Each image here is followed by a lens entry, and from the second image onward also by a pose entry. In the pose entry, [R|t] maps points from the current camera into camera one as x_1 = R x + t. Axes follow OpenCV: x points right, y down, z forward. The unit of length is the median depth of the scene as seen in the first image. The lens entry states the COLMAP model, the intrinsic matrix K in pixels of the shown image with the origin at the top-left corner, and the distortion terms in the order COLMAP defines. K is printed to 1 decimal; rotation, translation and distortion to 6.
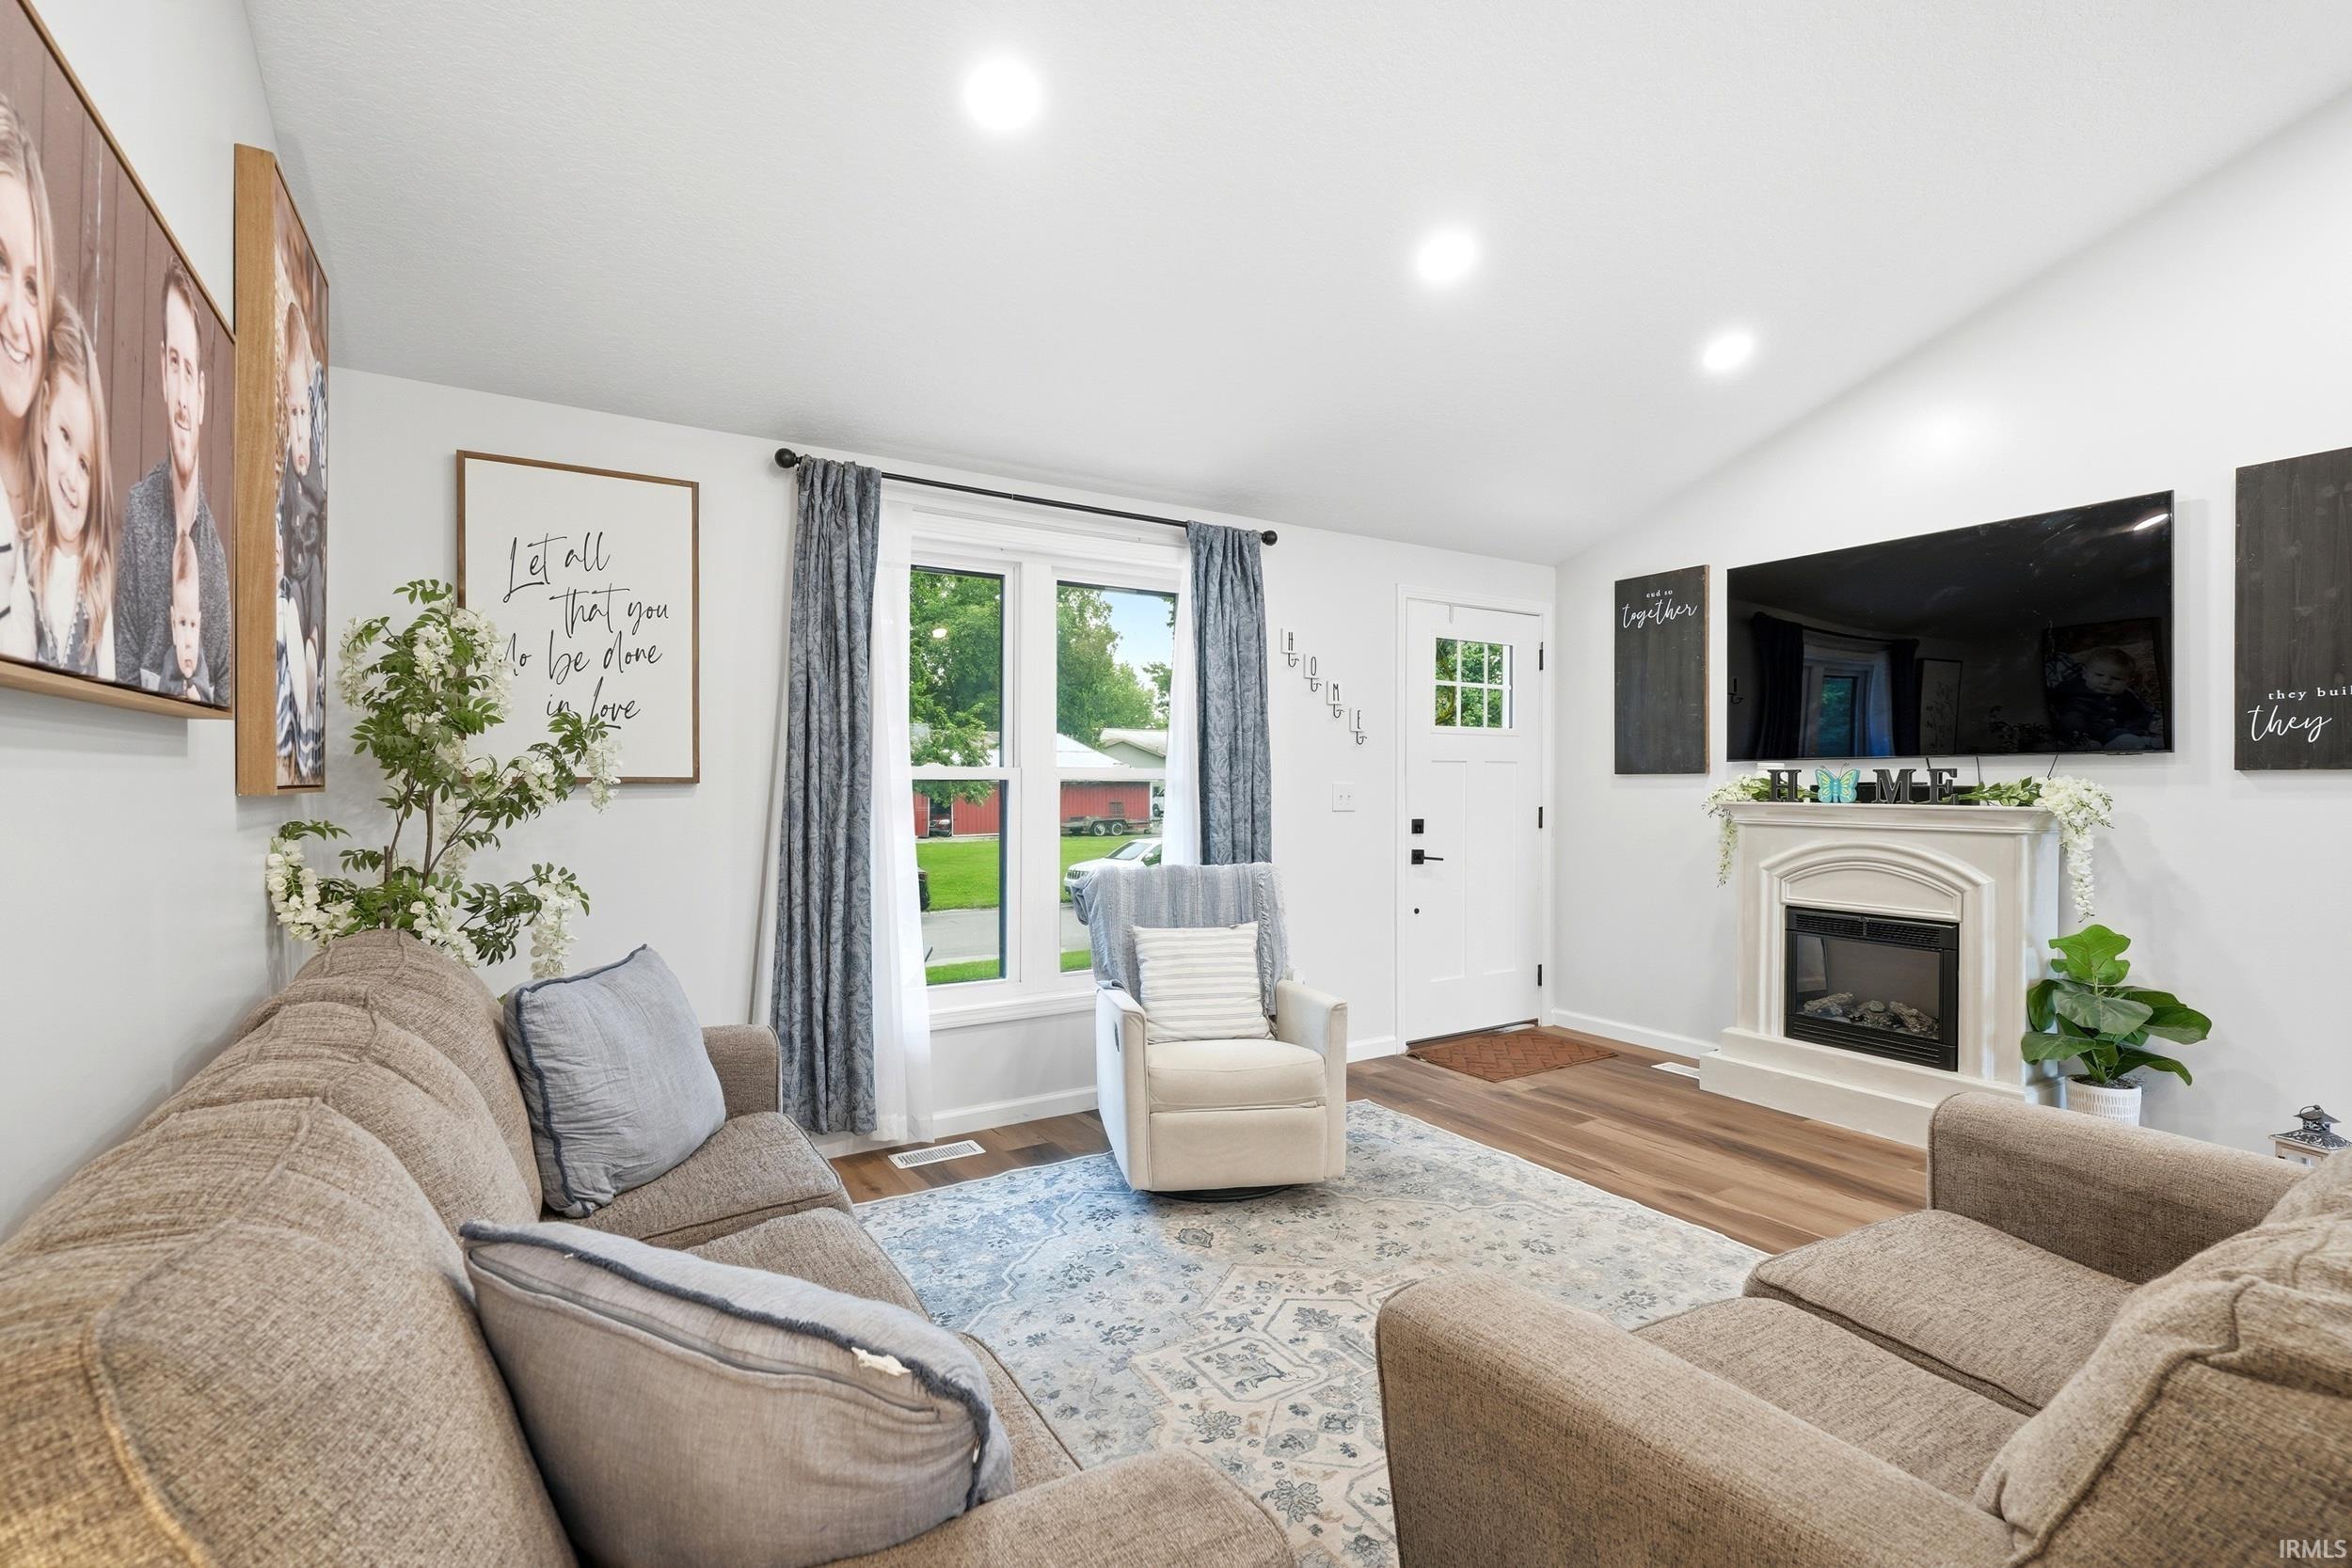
lens RADIAL K [[1070.1, 0, 1177.8], [0, 1070.1, 787.4], [0, 0, 1]] dist [-0.000812, 0.000096]
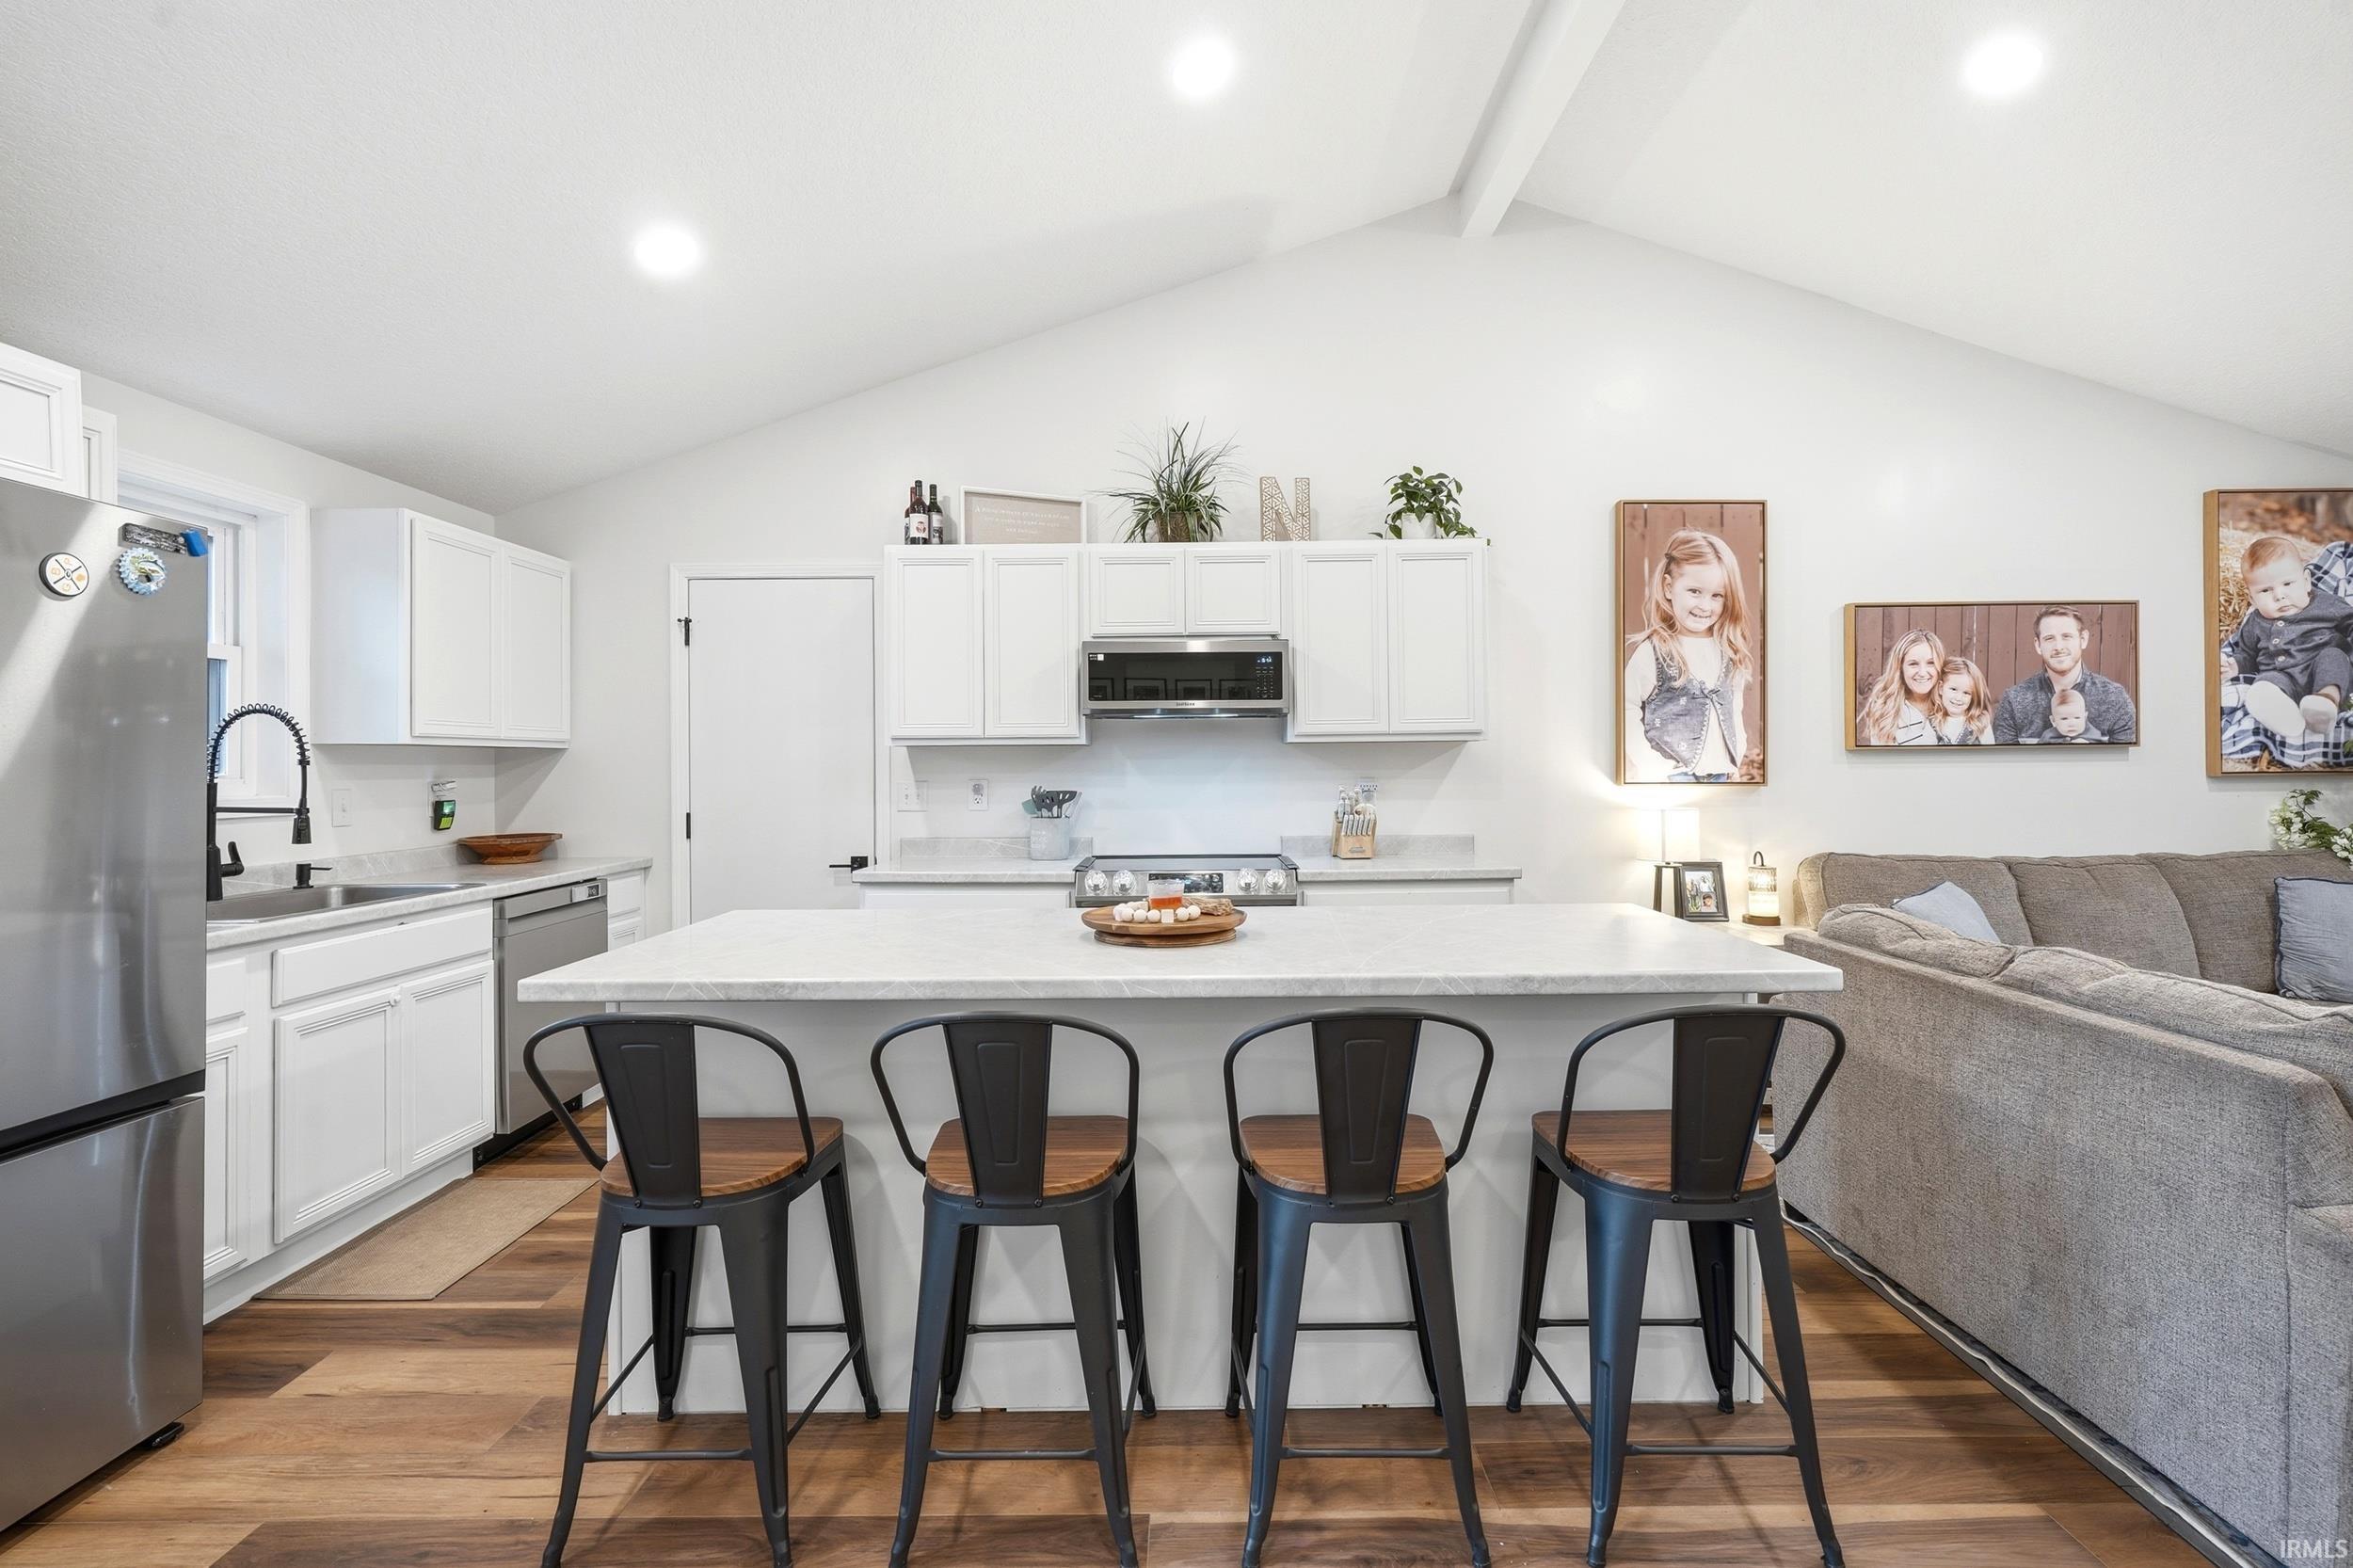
lens RADIAL K [[1069.9, 0, 1184.7], [0, 1069.9, 761.9], [0, 0, 1]] dist [-0.001697, 0.000509]
pose [[-0.537805, 0.000690, -0.843069, 1.331264], [0.003021, 0.999995, -0.001108, -0.015831], [0.843064, -0.003143, -0.537804, 0.229261]]
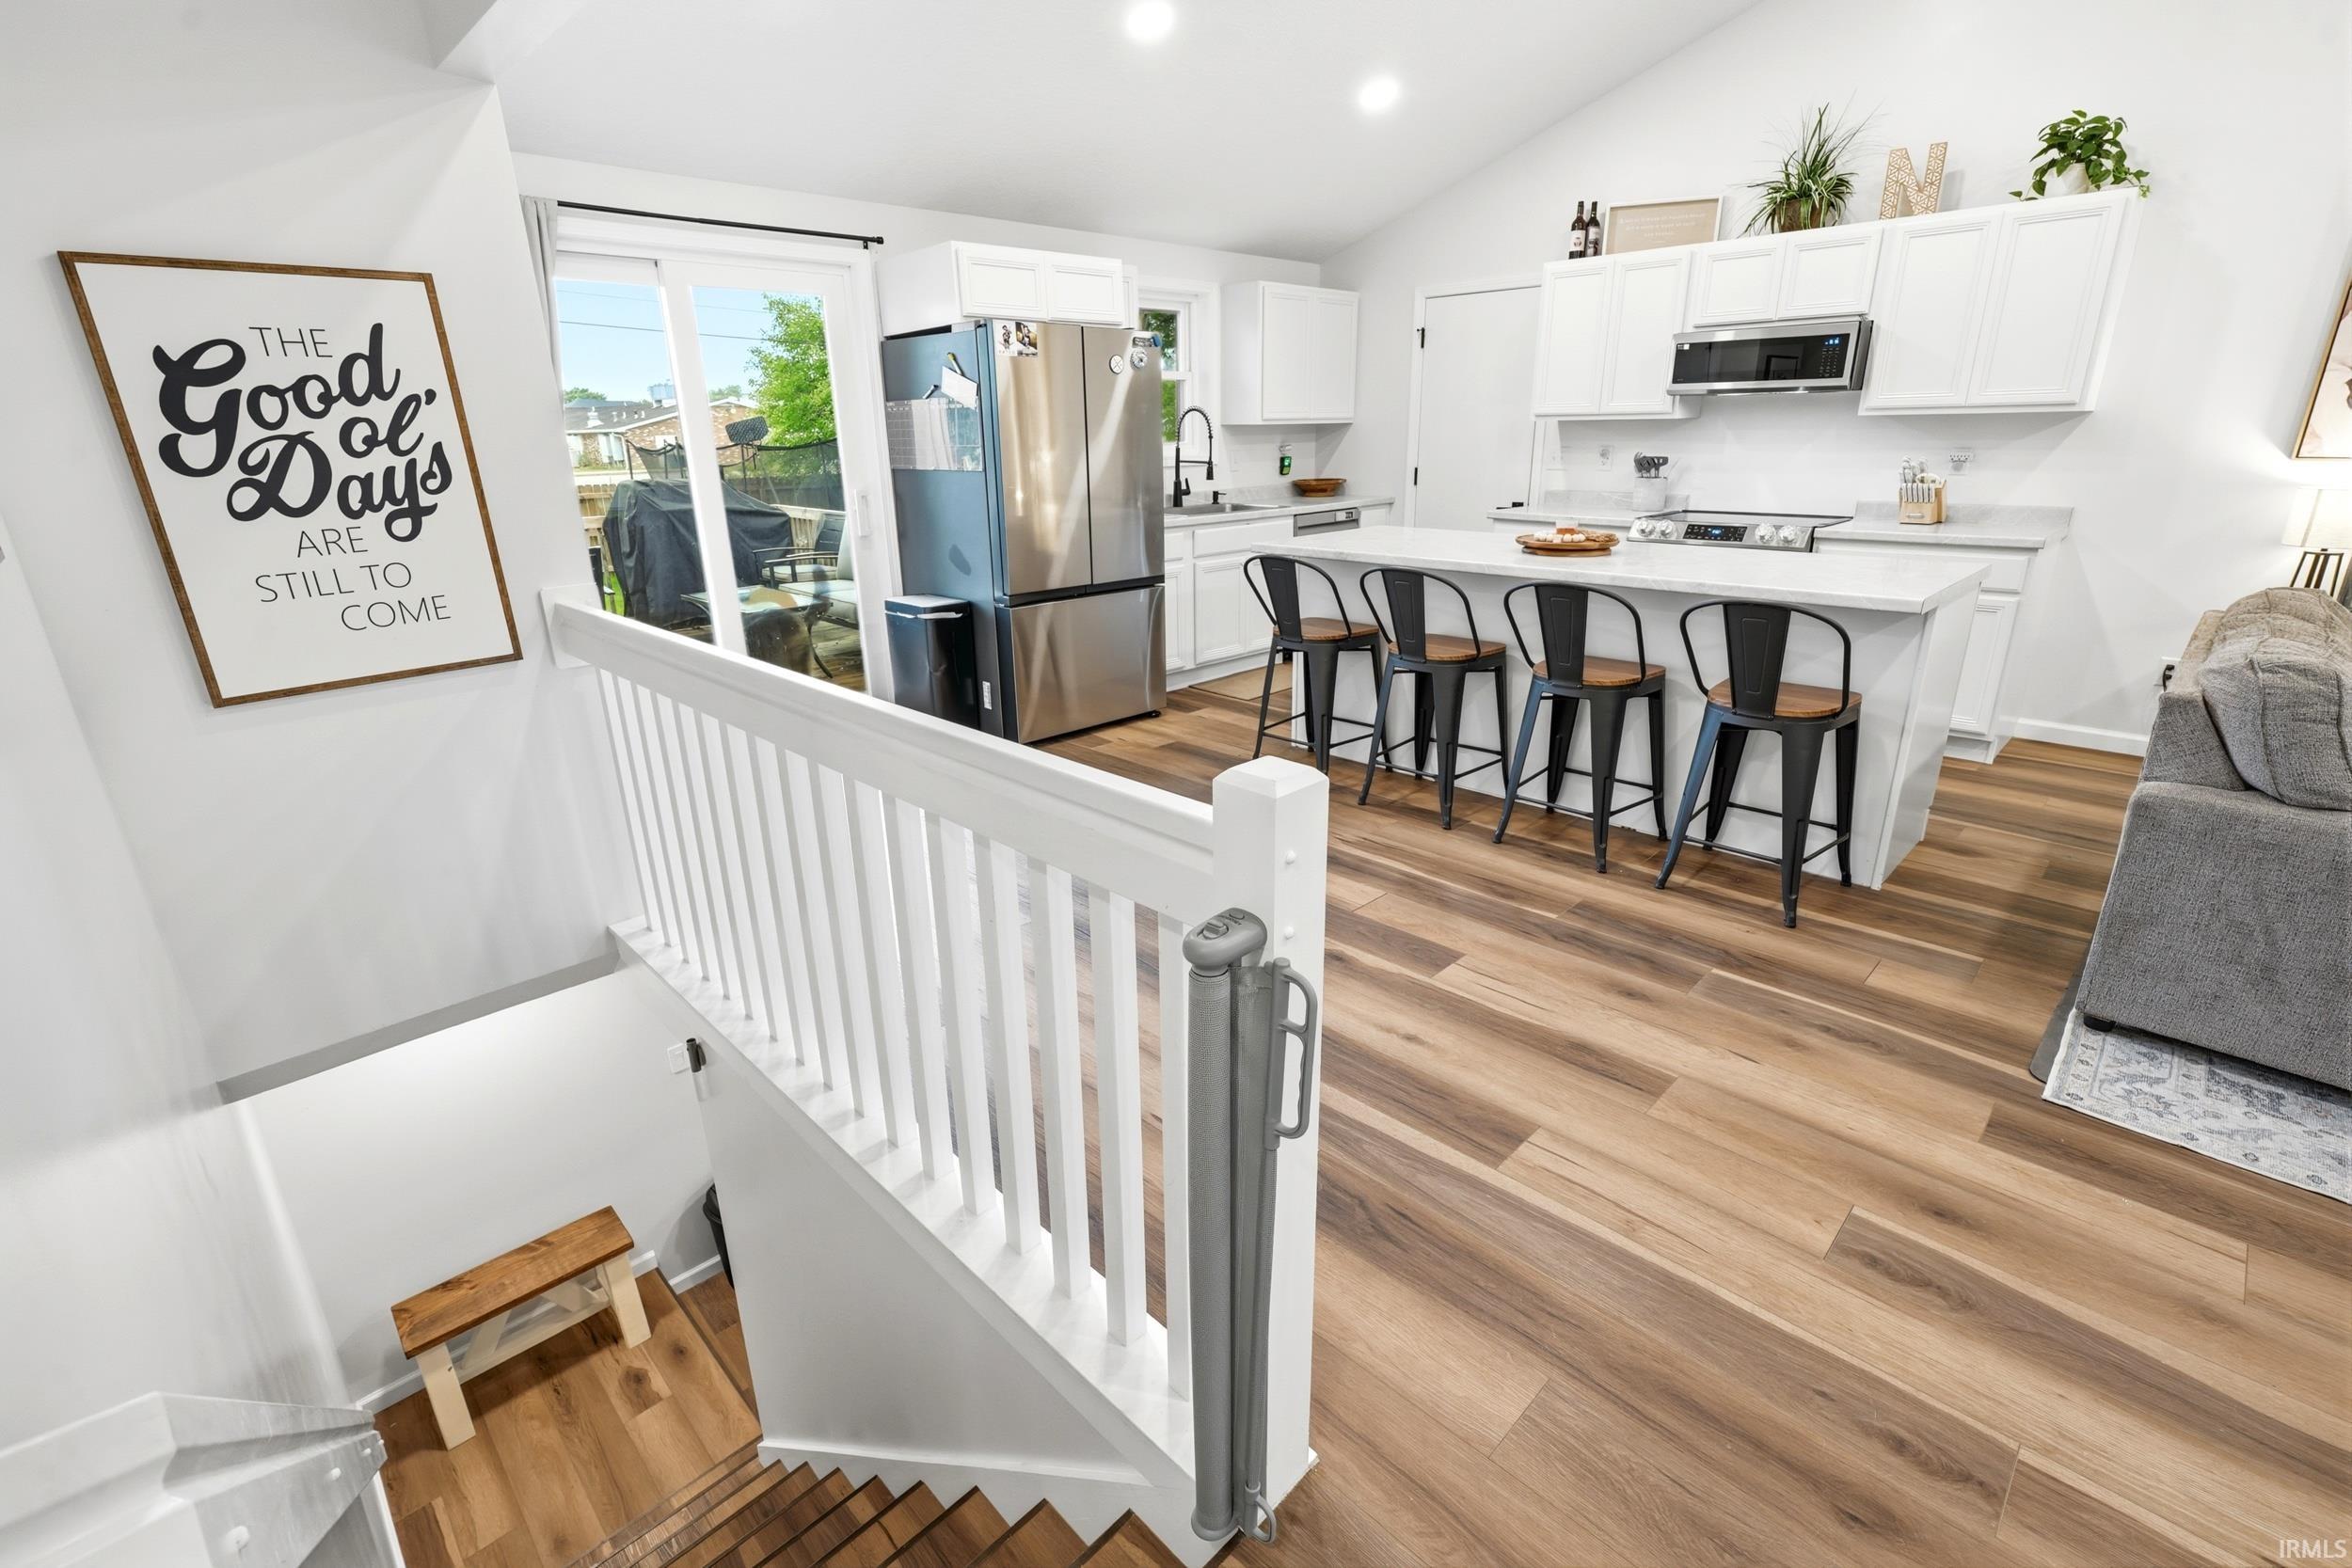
lens RADIAL K [[1042.9, 0, 1183.6], [0, 1042.9, 773.5], [0, 0, 1]] dist [-0.001807, 0.000009]
pose [[-0.976789, 0.082059, -0.197860, 1.406639], [0.014551, 0.946997, 0.320913, -0.047585], [0.213707, 0.310585, -0.926211, 0.917695]]
